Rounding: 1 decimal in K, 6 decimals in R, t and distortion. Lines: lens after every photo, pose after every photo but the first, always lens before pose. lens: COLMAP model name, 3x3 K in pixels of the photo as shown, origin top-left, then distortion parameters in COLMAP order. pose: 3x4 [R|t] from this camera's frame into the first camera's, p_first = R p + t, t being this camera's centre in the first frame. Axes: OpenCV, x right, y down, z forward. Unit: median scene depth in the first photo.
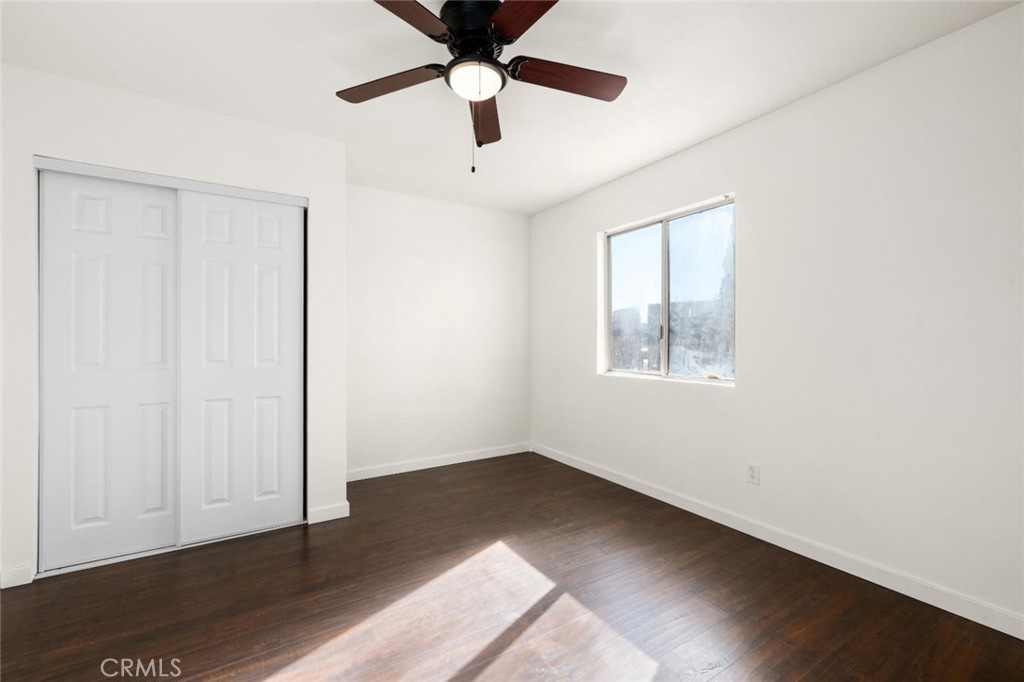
lens RADIAL K [[424.8, 0, 512.0], [0, 424.8, 341.0], [0, 0, 1]] dist [0.000189, 0.000077]
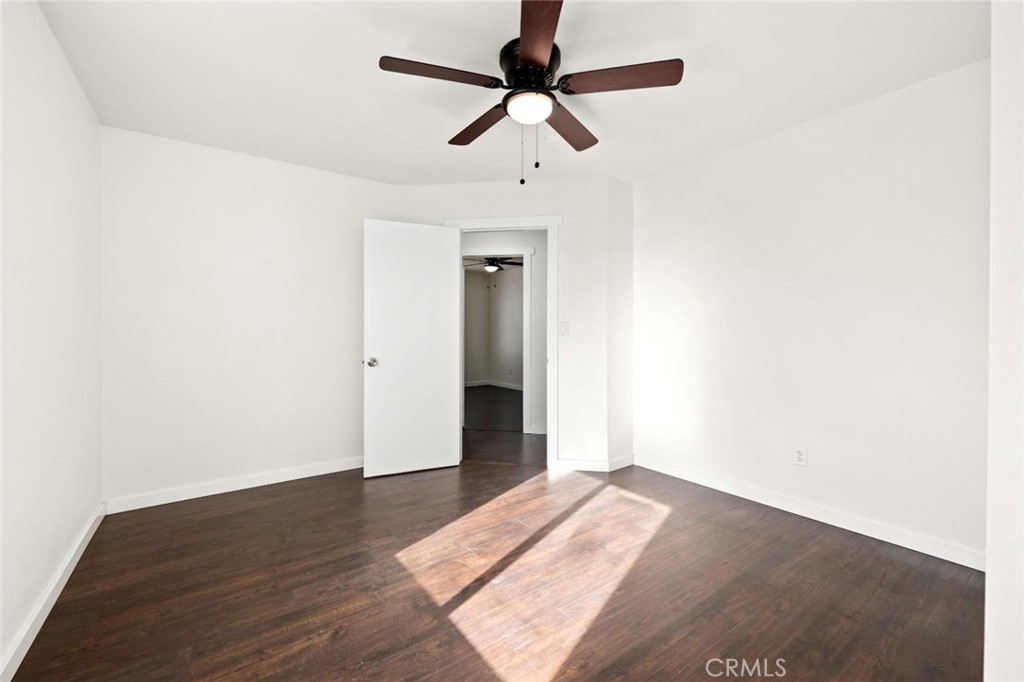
lens RADIAL K [[424.8, 0, 512.0], [0, 424.8, 341.0], [0, 0, 1]] dist [0.000189, 0.000077]
pose [[-0.998435, -0.002785, -0.055857, 0.028942], [-0.003684, 0.999865, 0.015989, 0.013072], [0.055805, 0.016169, -0.998311, 2.108749]]
